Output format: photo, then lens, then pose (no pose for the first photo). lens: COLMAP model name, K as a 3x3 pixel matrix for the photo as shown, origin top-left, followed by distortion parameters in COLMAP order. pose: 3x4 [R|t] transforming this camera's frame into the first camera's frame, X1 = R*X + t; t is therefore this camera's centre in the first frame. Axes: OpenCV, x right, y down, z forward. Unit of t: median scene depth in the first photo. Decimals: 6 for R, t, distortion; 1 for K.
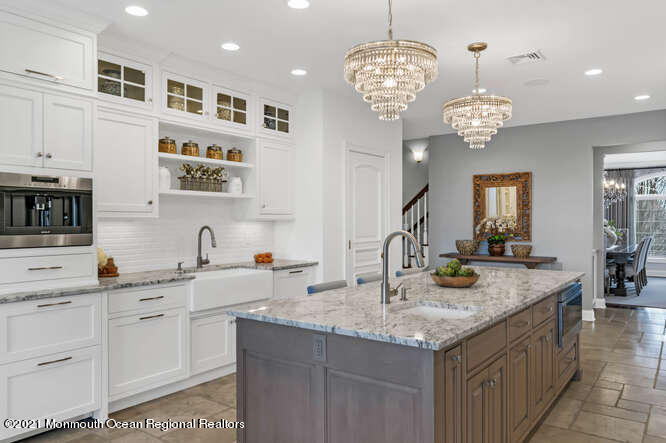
lens RADIAL K [[489.1, 0, 333.0], [0, 489.1, 221.5], [0, 0, 1]] dist [0.004157, 0.001922]
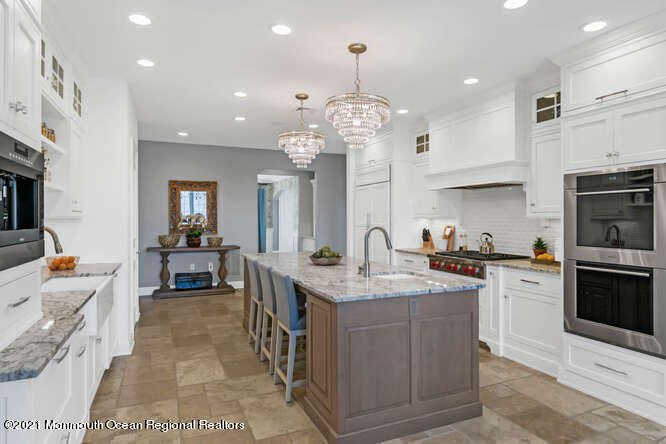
lens RADIAL K [[399.4, 0, 333.2], [0, 399.4, 215.3], [0, 0, 1]] dist [0.013717, 0.000022]
pose [[0.490559, 0.006455, 0.871384, -0.559829], [0.000763, 0.999969, -0.007837, -0.002671], [-0.871408, 0.004509, 0.490539, 0.295964]]
